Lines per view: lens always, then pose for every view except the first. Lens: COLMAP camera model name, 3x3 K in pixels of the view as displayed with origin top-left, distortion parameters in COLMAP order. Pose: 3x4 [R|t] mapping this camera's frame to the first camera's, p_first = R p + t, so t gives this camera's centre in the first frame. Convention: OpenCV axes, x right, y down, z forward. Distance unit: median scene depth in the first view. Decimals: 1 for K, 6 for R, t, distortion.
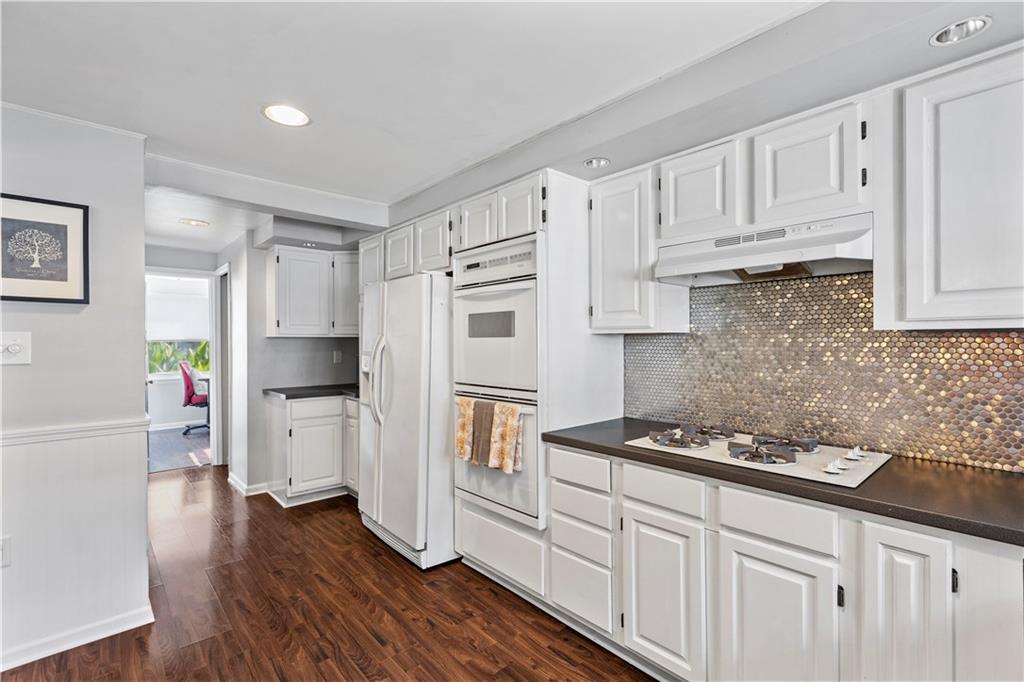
lens RADIAL K [[465.5, 0, 507.6], [0, 465.5, 341.6], [0, 0, 1]] dist [0.005114, 0.000991]
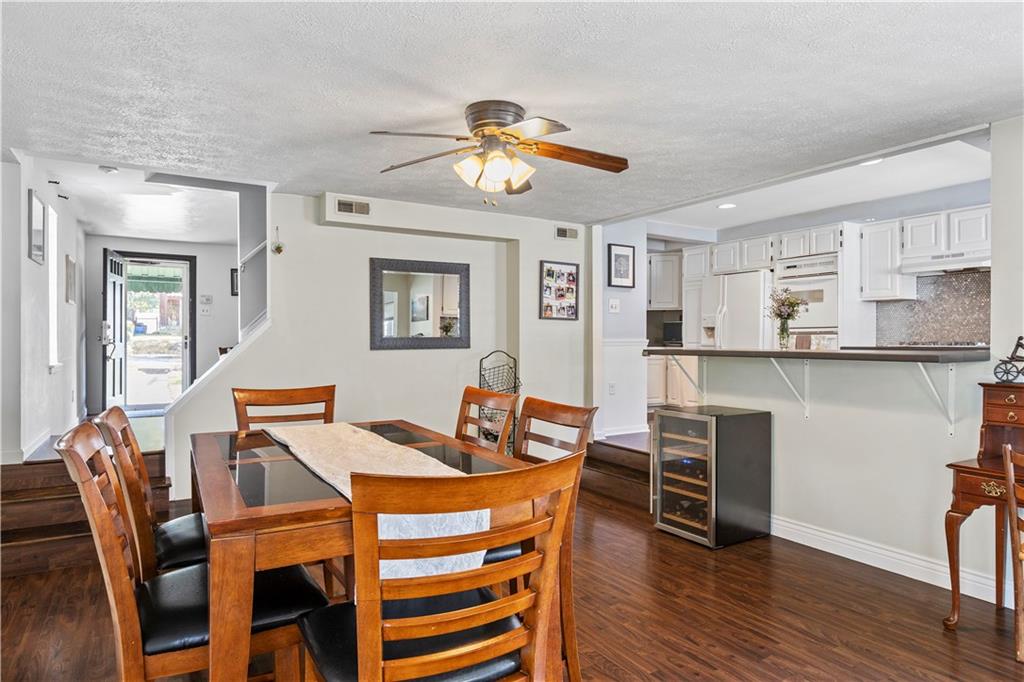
lens RADIAL K [[606.3, 0, 506.6], [0, 606.3, 340.4], [0, 0, 1]] dist [-0.000400, -0.002058]
pose [[0.984143, 0.003571, -0.177339, -0.987667], [-0.003763, 0.999993, -0.000742, 0.185749], [0.177335, 0.001398, 0.984150, -2.101022]]
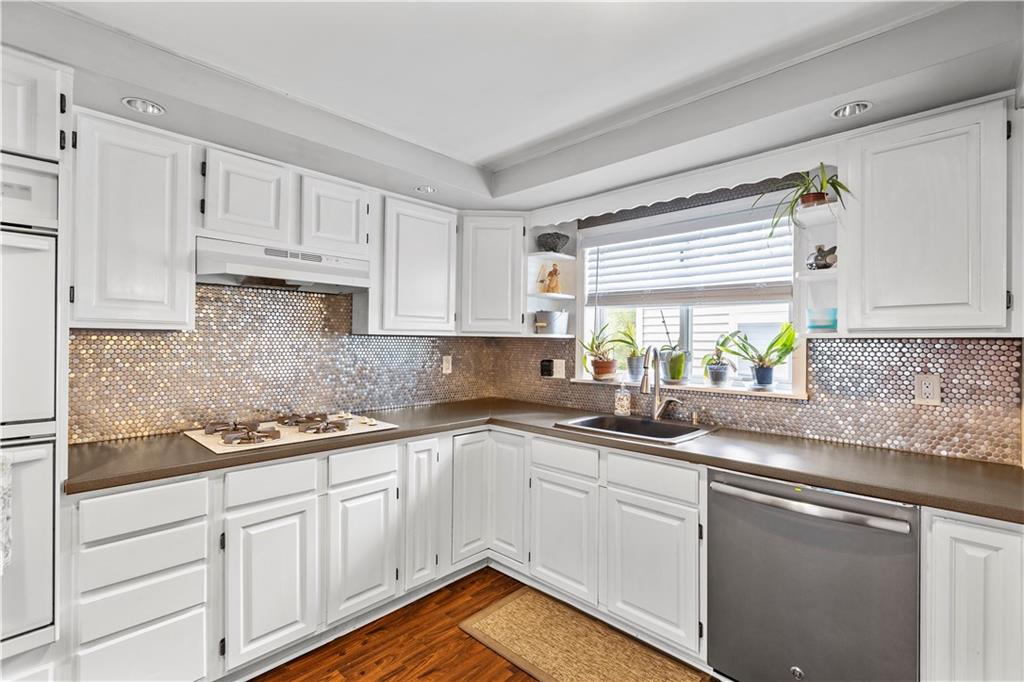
lens RADIAL K [[465.5, 0, 513.1], [0, 465.5, 339.5], [0, 0, 1]] dist [0.005114, 0.000991]
pose [[-0.083719, 0.005322, 0.996475, -0.649970], [-0.008539, 0.999945, -0.006058, -0.000858], [-0.996453, -0.009016, -0.083669, 0.474457]]
